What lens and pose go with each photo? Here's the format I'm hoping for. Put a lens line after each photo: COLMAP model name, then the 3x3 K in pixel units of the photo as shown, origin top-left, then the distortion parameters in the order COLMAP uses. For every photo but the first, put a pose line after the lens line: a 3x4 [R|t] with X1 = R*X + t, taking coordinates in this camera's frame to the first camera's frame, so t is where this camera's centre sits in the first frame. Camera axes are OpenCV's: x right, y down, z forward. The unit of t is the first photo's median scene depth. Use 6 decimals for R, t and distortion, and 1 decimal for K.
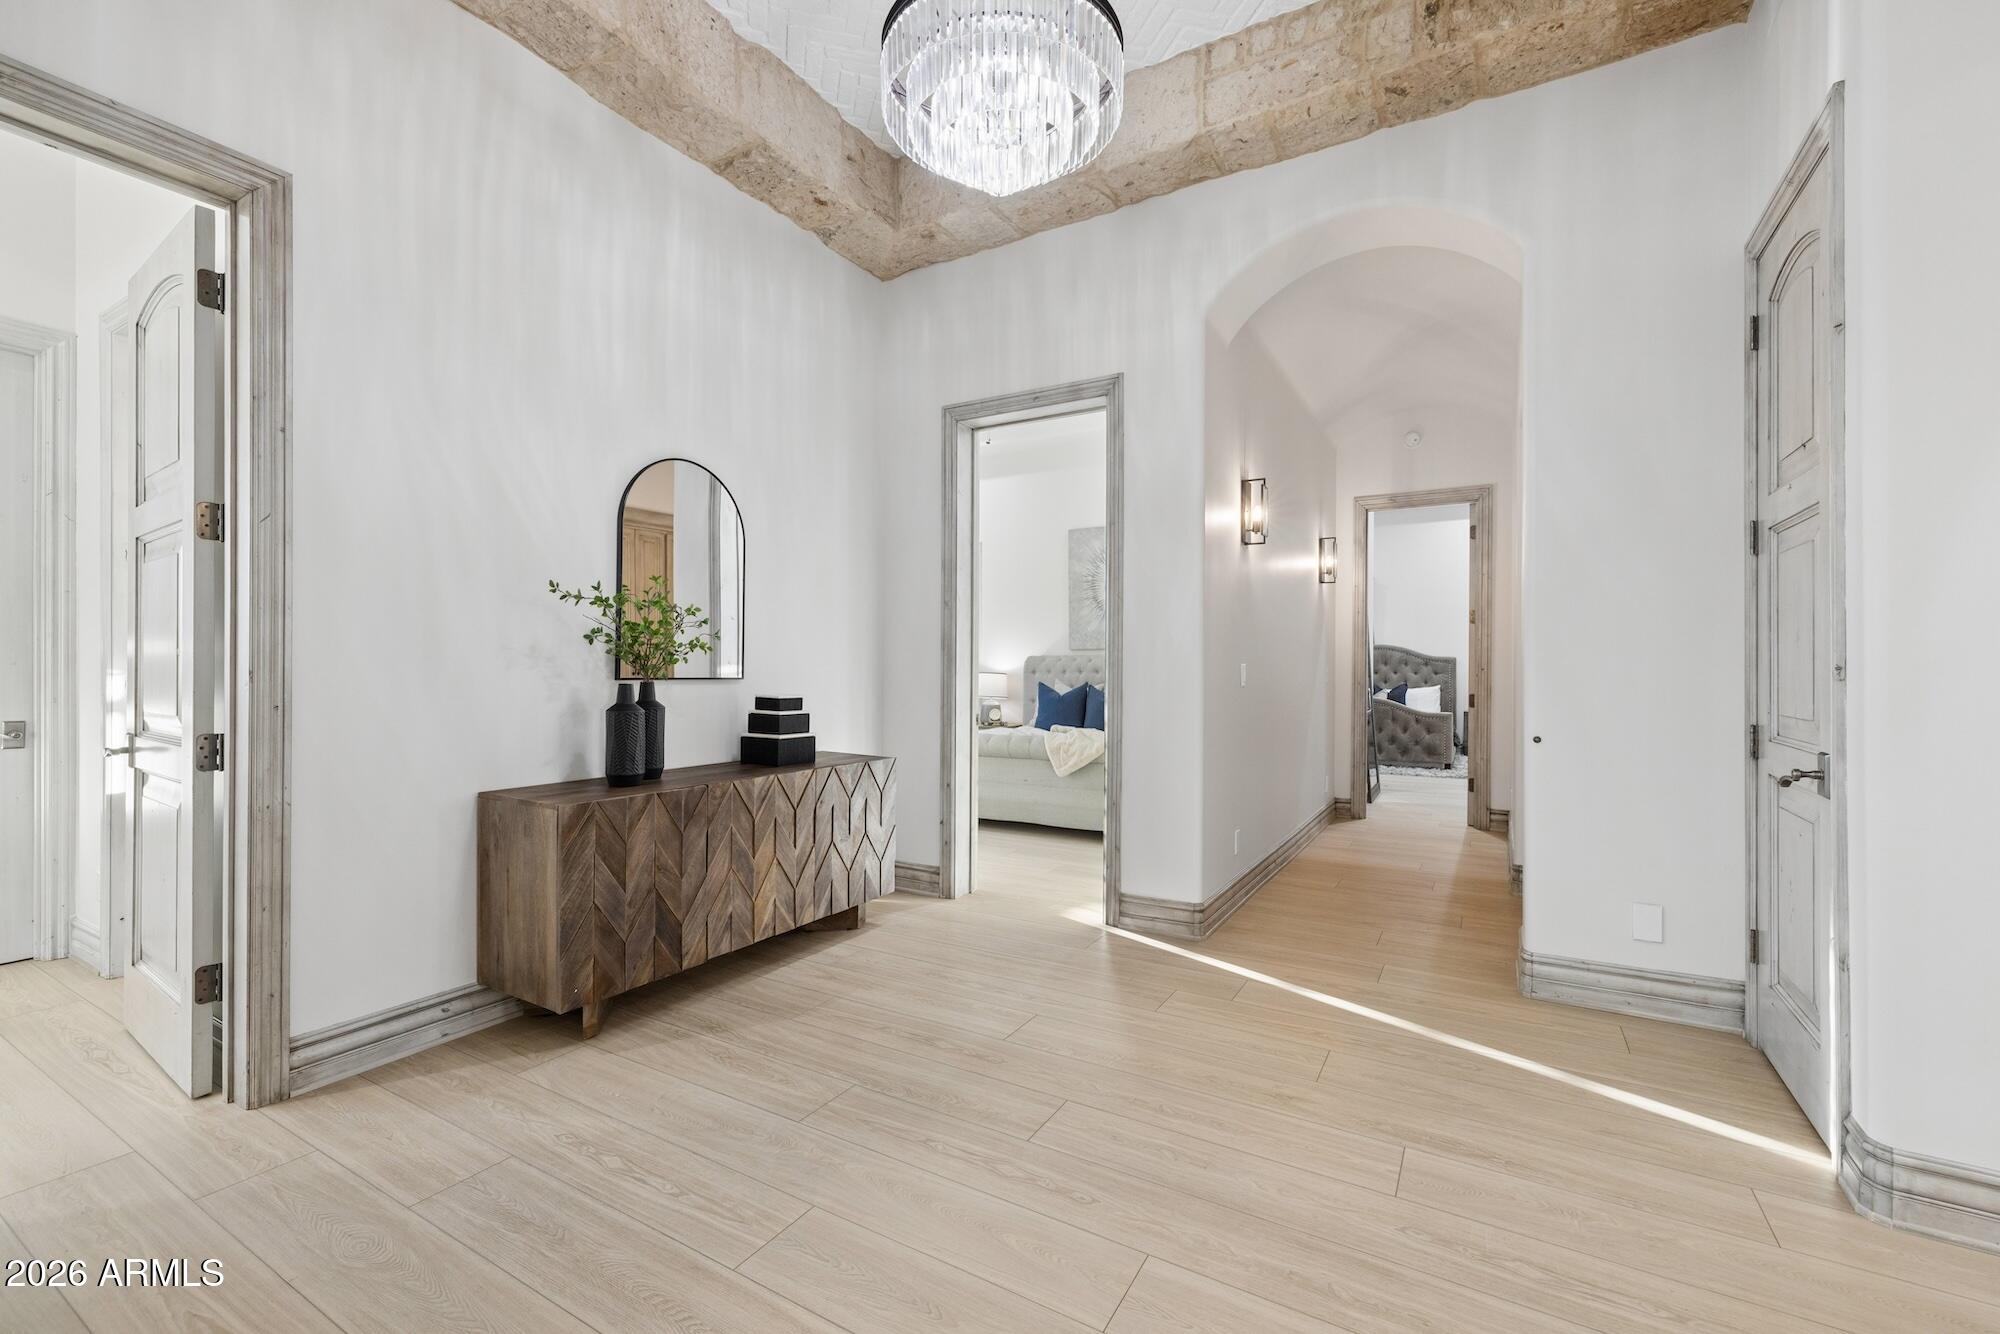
lens RADIAL K [[843.8, 0, 997.5], [0, 843.8, 656.6], [0, 0, 1]] dist [-0.002757, -0.000132]
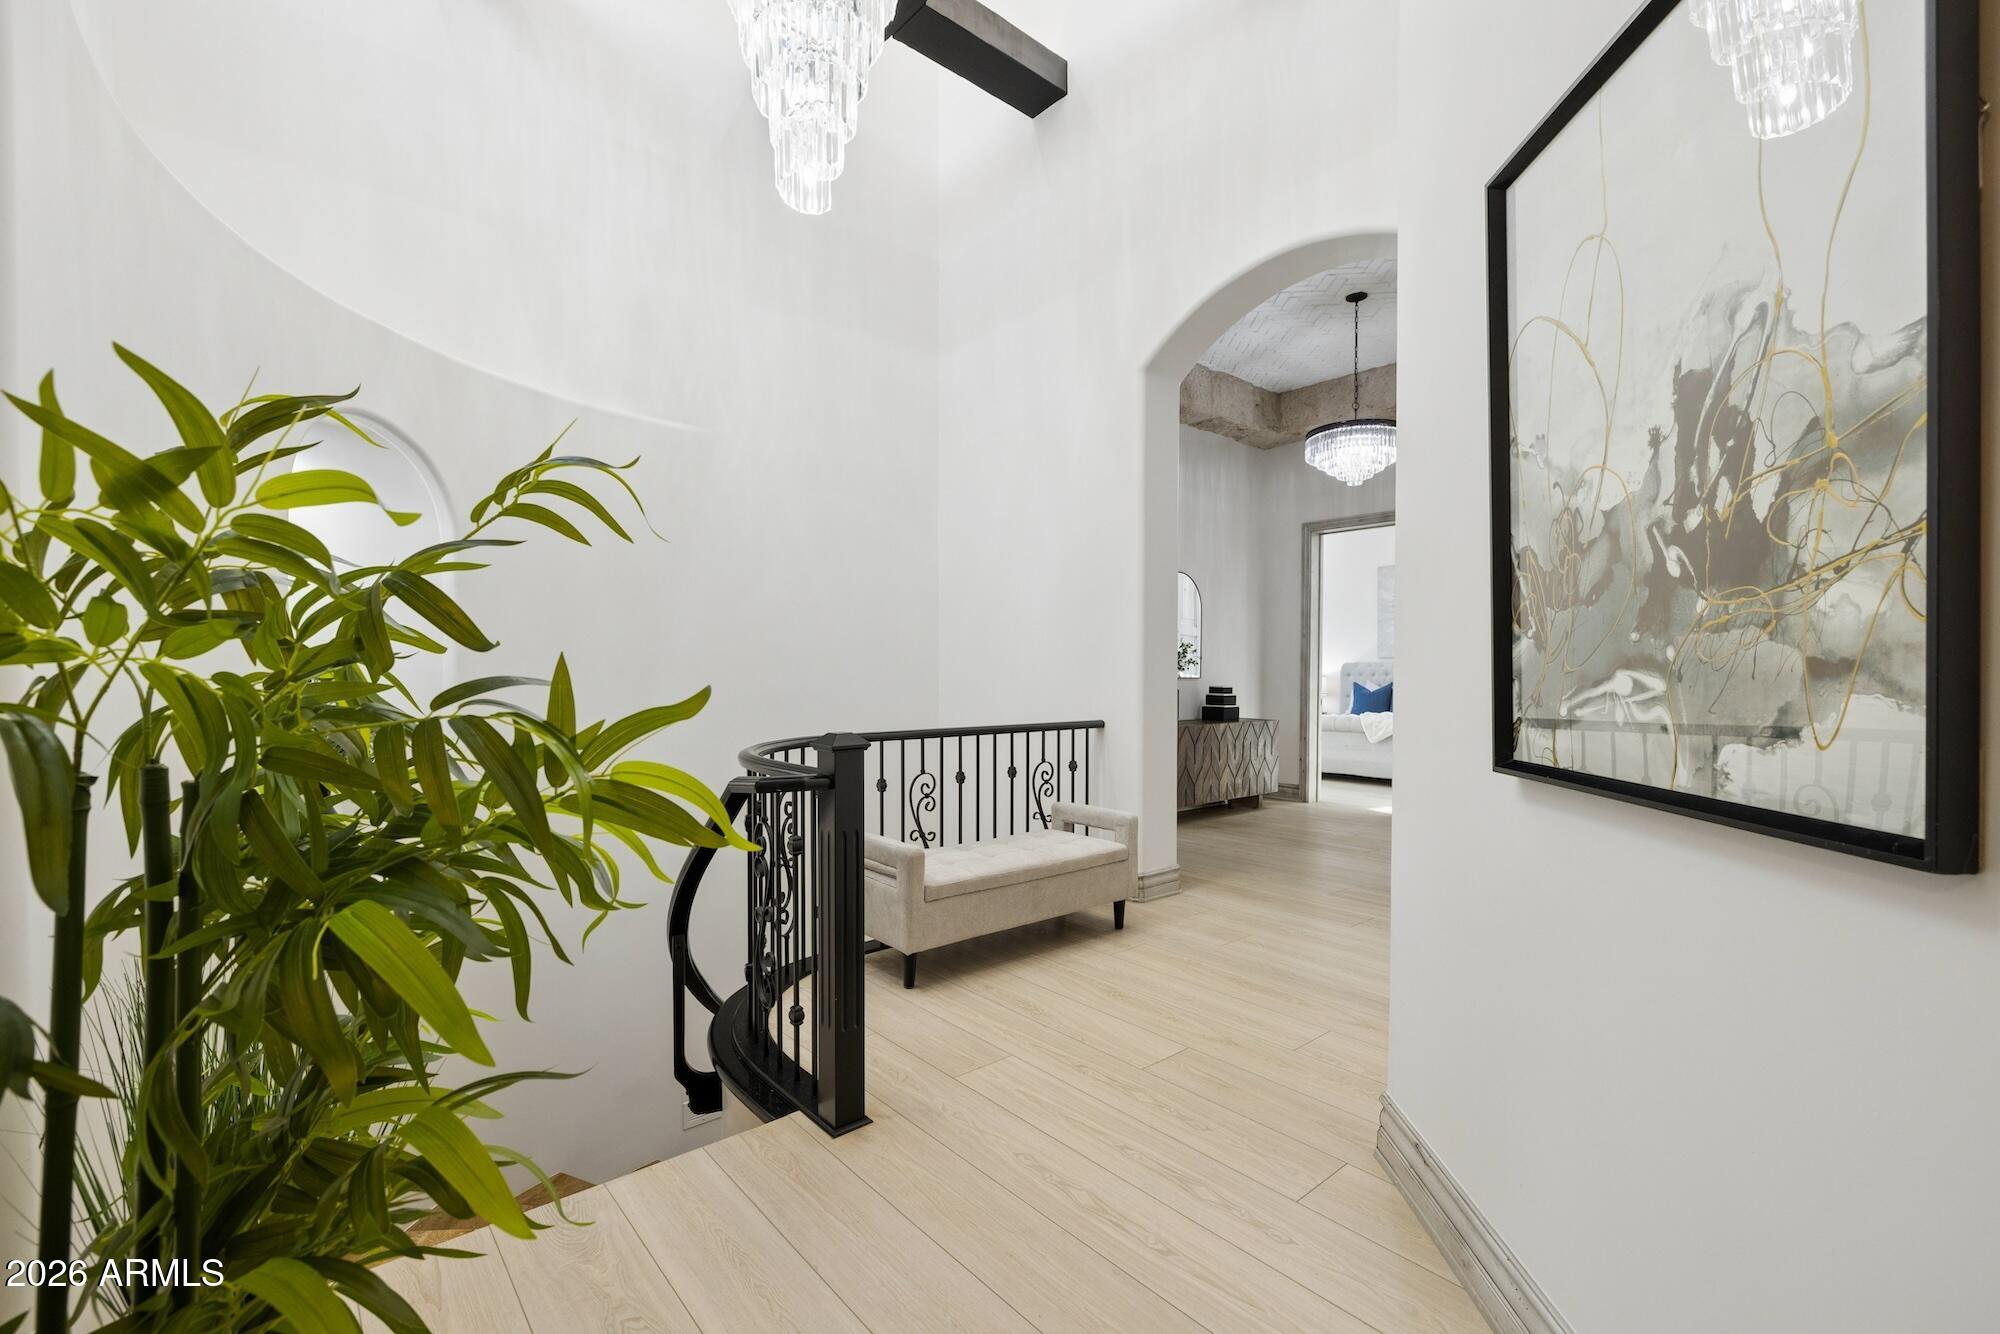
lens RADIAL K [[843.8, 0, 1010.2], [0, 843.8, 675.2], [0, 0, 1]] dist [-0.002757, -0.000132]
pose [[0.949201, 0.004169, -0.314642, -0.100181], [0.001795, 0.999824, 0.018663, -0.016145], [0.314665, -0.018280, 0.949027, -0.980378]]
